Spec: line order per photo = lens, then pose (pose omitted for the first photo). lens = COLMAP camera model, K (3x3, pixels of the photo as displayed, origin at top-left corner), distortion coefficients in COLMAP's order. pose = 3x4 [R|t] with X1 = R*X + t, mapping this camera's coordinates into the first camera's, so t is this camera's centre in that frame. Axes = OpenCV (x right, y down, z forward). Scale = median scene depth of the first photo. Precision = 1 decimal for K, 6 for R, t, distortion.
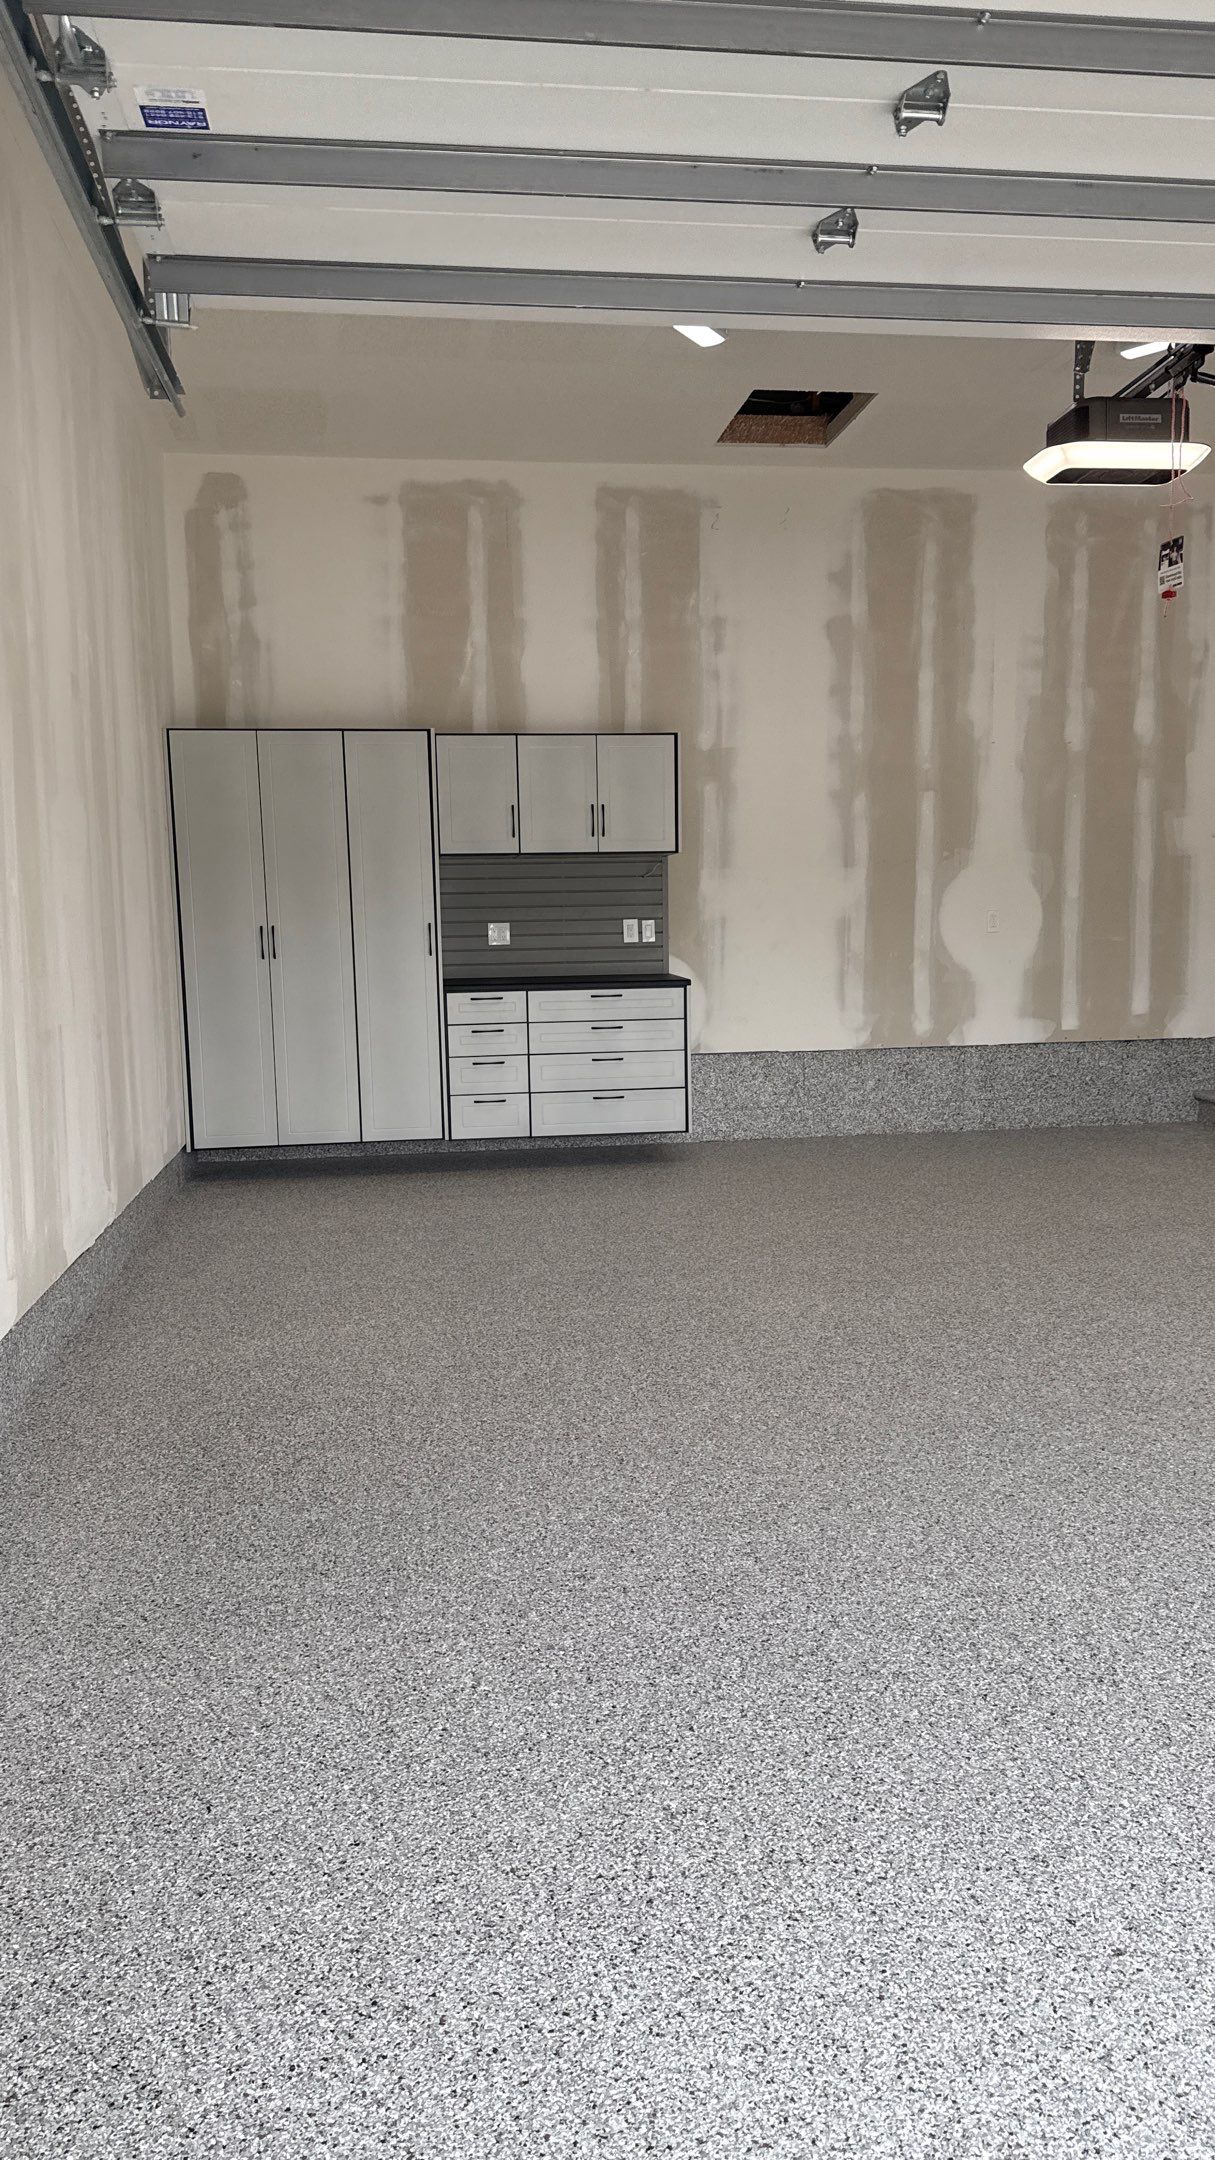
lens RADIAL K [[1486.8, 0, 600.0], [0, 1486.8, 1095.1], [0, 0, 1]] dist [0.164522, -0.331376]
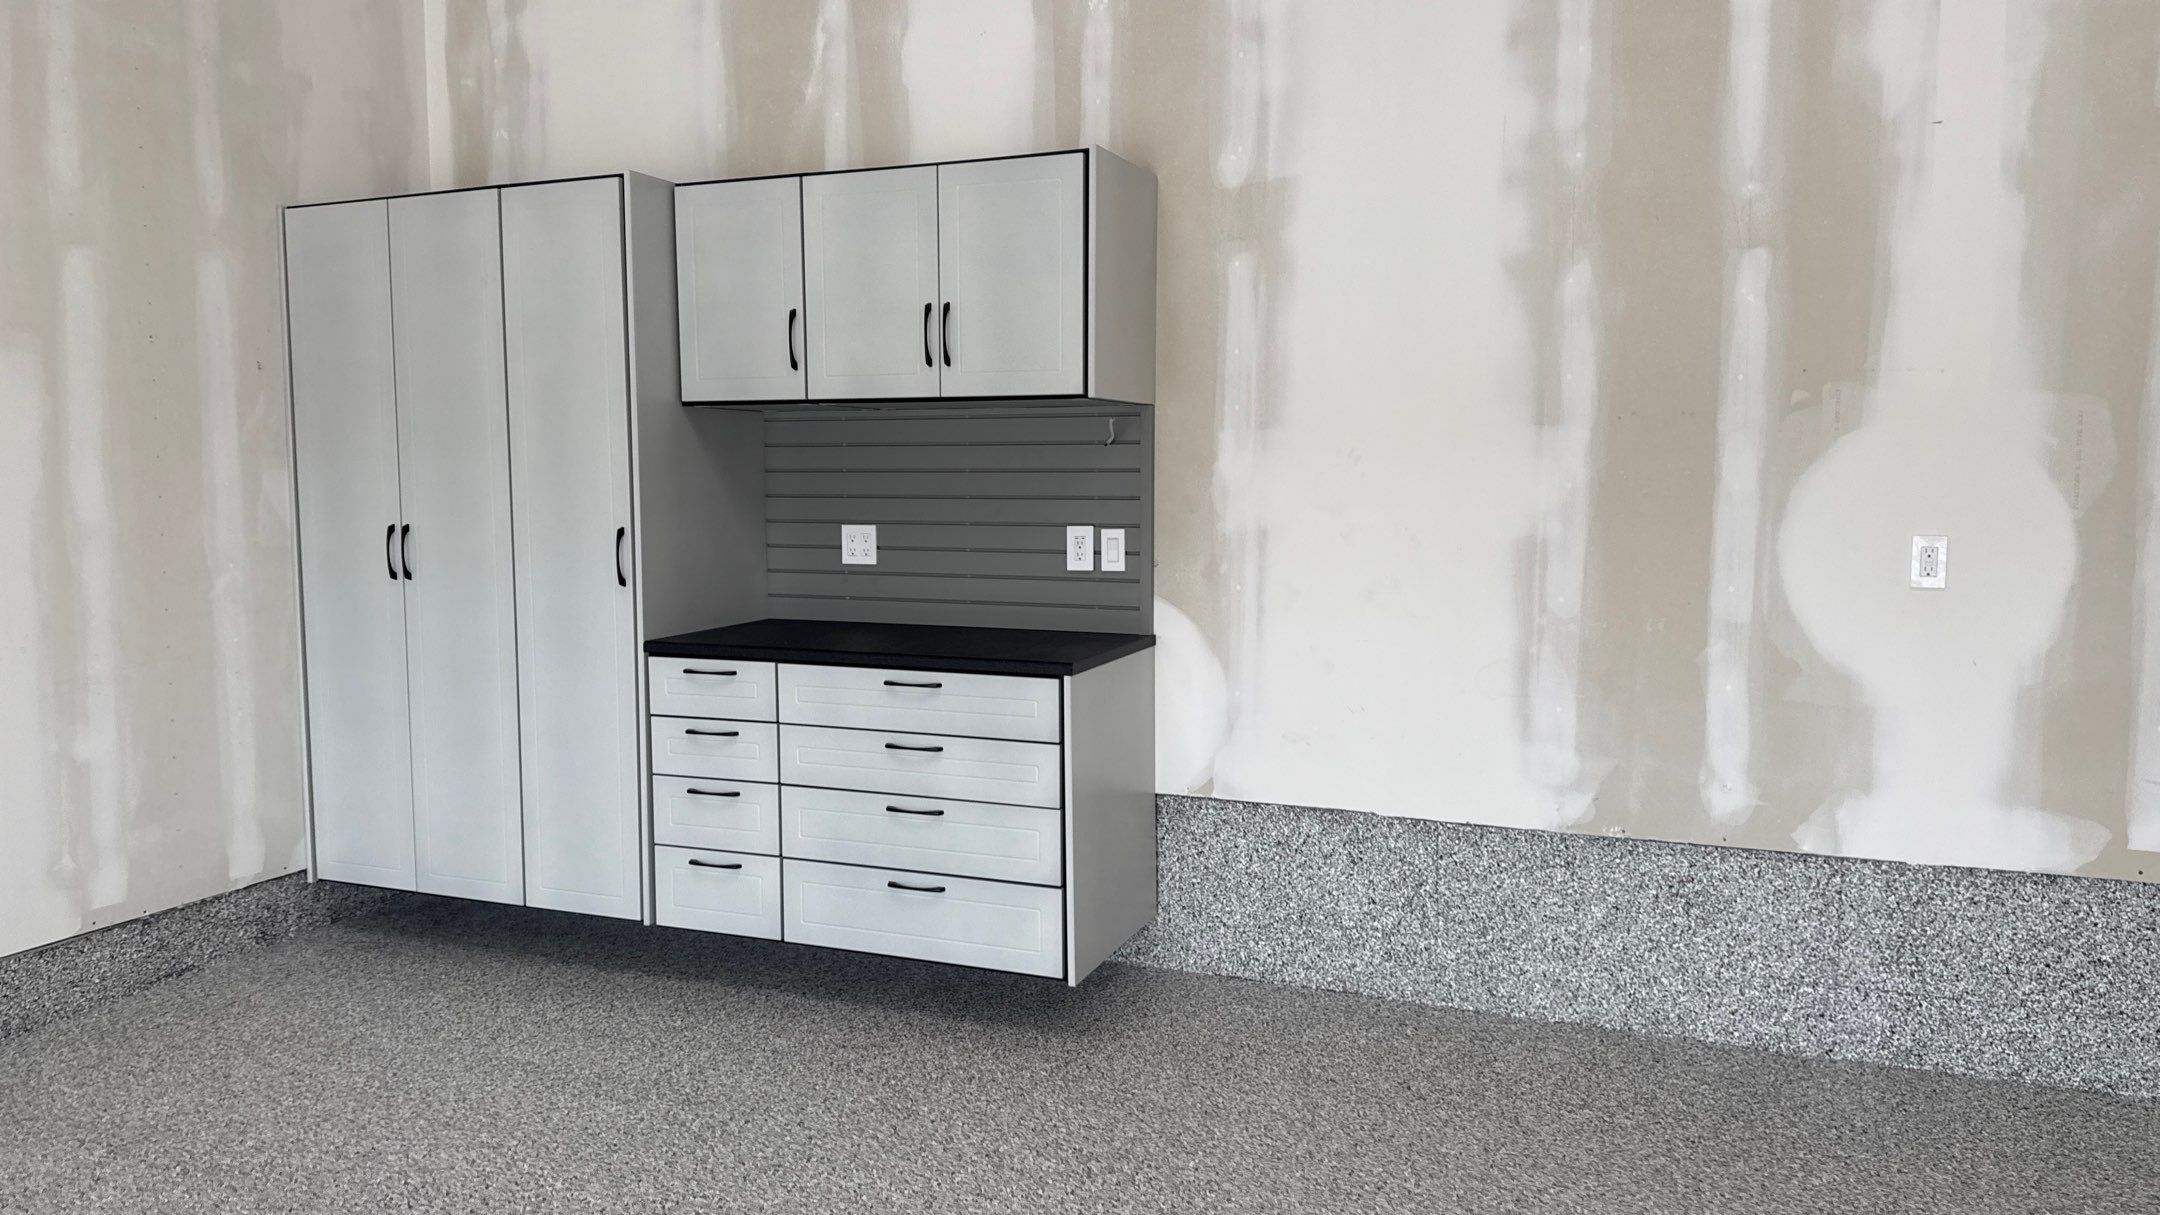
lens RADIAL K [[1486.8, 0, 1076.1], [0, 1486.8, 597.3], [0, 0, 1]] dist [0.164522, -0.331376]
pose [[0.862828, 0.058911, -0.502052, 0.291235], [-0.074681, 0.997143, -0.011342, -0.091381], [0.499950, 0.047280, 0.864763, 0.579778]]
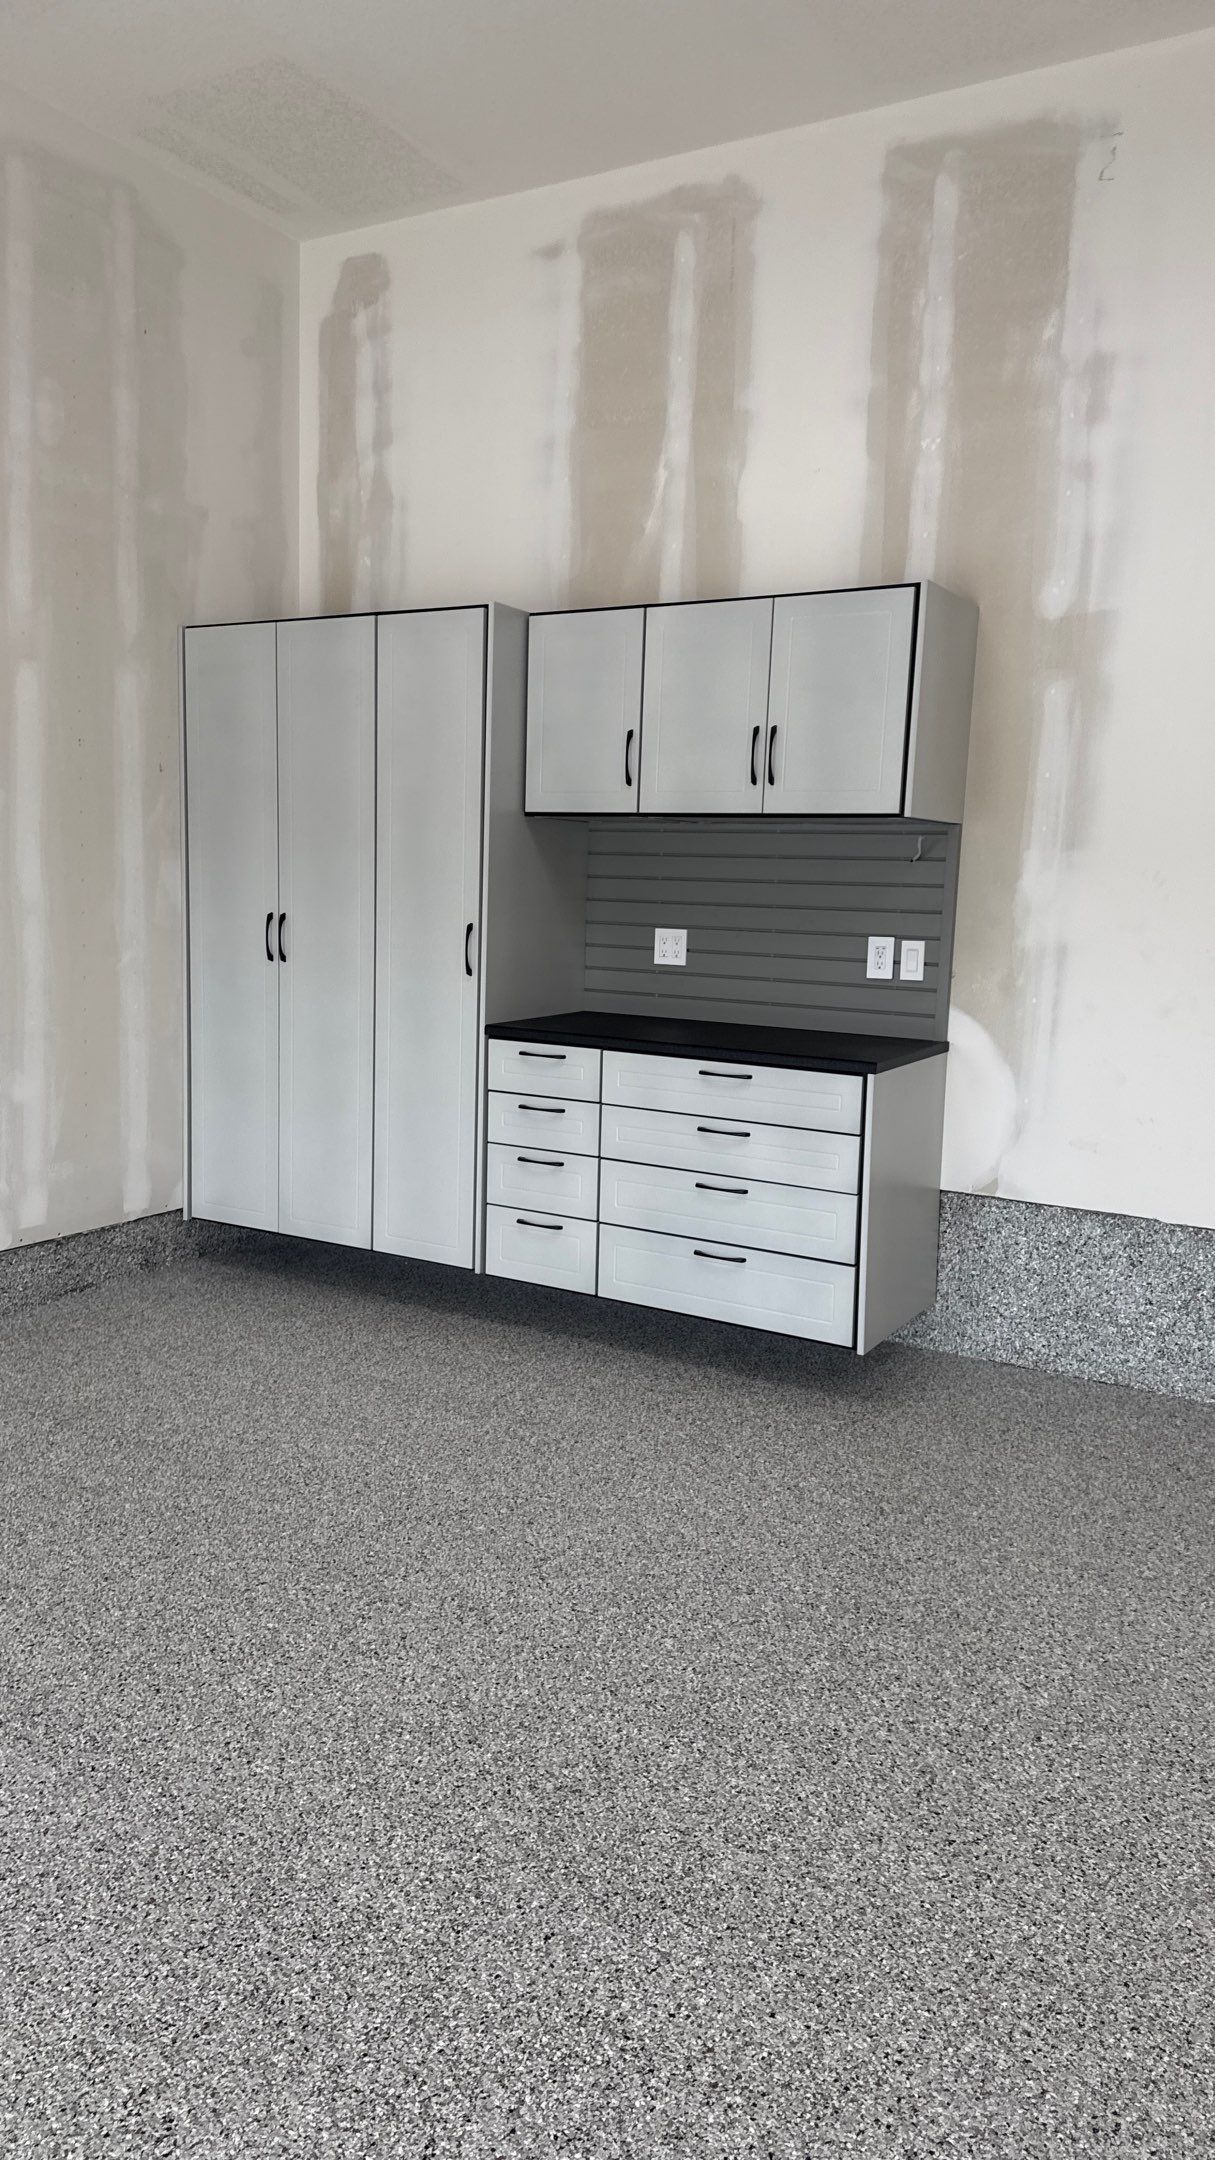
lens RADIAL K [[1501.1, 0, 595.9], [0, 1501.1, 1064.6], [0, 0, 1]] dist [0.149138, -0.279811]
pose [[0.780059, 0.121316, -0.613832, 0.298907], [-0.120602, 0.991780, 0.042751, -0.085861], [0.613973, 0.040681, 0.788278, 0.518692]]
